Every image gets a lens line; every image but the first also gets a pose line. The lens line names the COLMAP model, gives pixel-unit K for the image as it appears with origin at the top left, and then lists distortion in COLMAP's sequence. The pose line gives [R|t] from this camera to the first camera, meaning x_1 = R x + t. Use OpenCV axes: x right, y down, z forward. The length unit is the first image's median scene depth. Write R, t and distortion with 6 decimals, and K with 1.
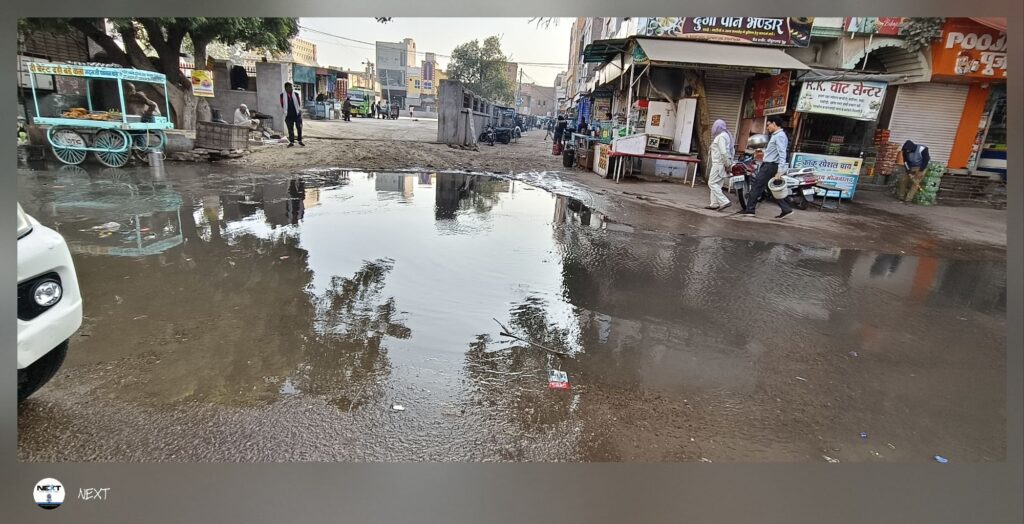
lens RADIAL K [[449.1, 0, 519.0], [0, 449.1, 230.1], [0, 0, 1]] dist [-0.015886, 0.010133]
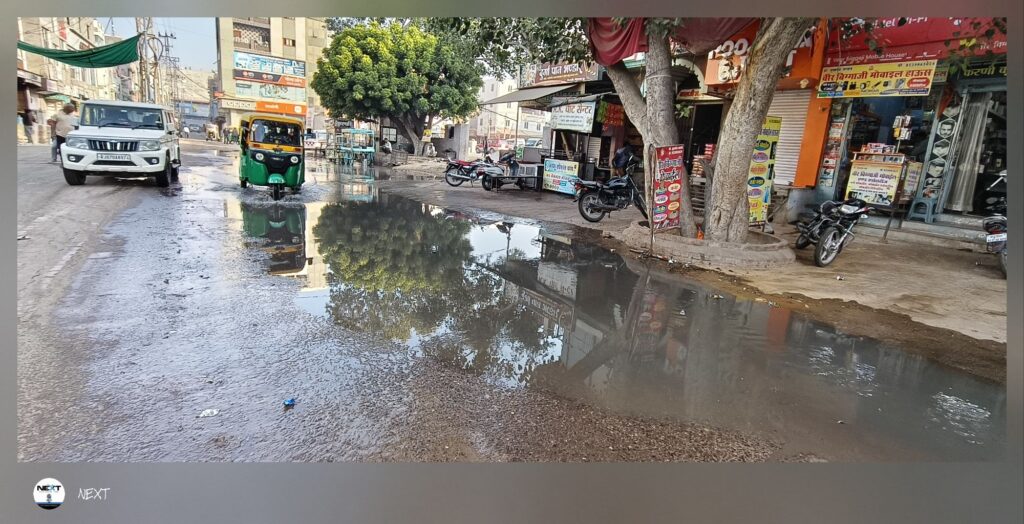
lens RADIAL K [[449.1, 0, 519.0], [0, 449.1, 230.1], [0, 0, 1]] dist [-0.015886, 0.010133]
pose [[0.609483, 0.112329, -0.784801, 1.453952], [-0.213487, 0.976599, -0.026015, 0.079348], [0.763514, 0.183401, 0.619201, 0.119703]]
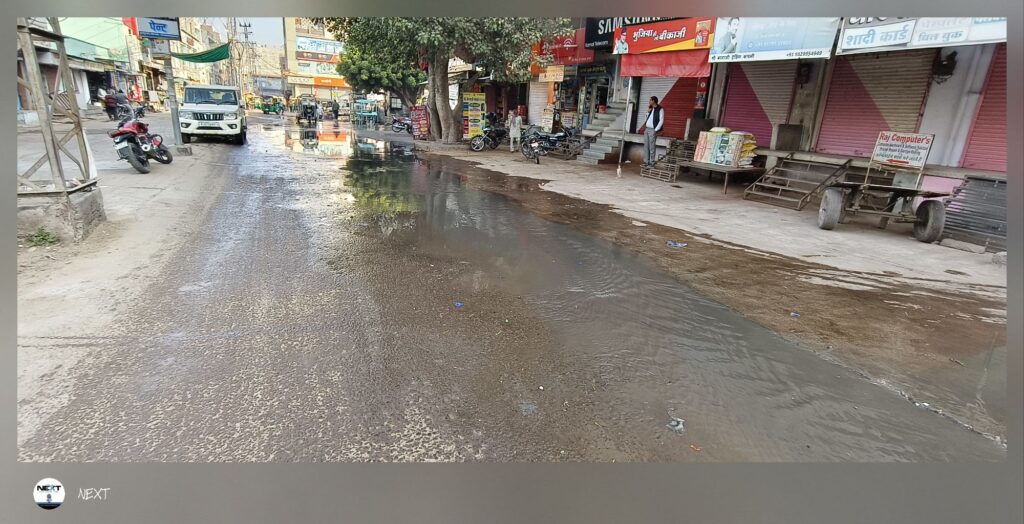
lens RADIAL K [[449.1, 0, 519.0], [0, 449.1, 230.1], [0, 0, 1]] dist [-0.015886, 0.010133]
pose [[0.502024, 0.178037, -0.846330, 2.624123], [-0.225257, 0.971724, 0.070798, 0.143075], [0.835004, 0.155099, 0.527933, 0.142371]]
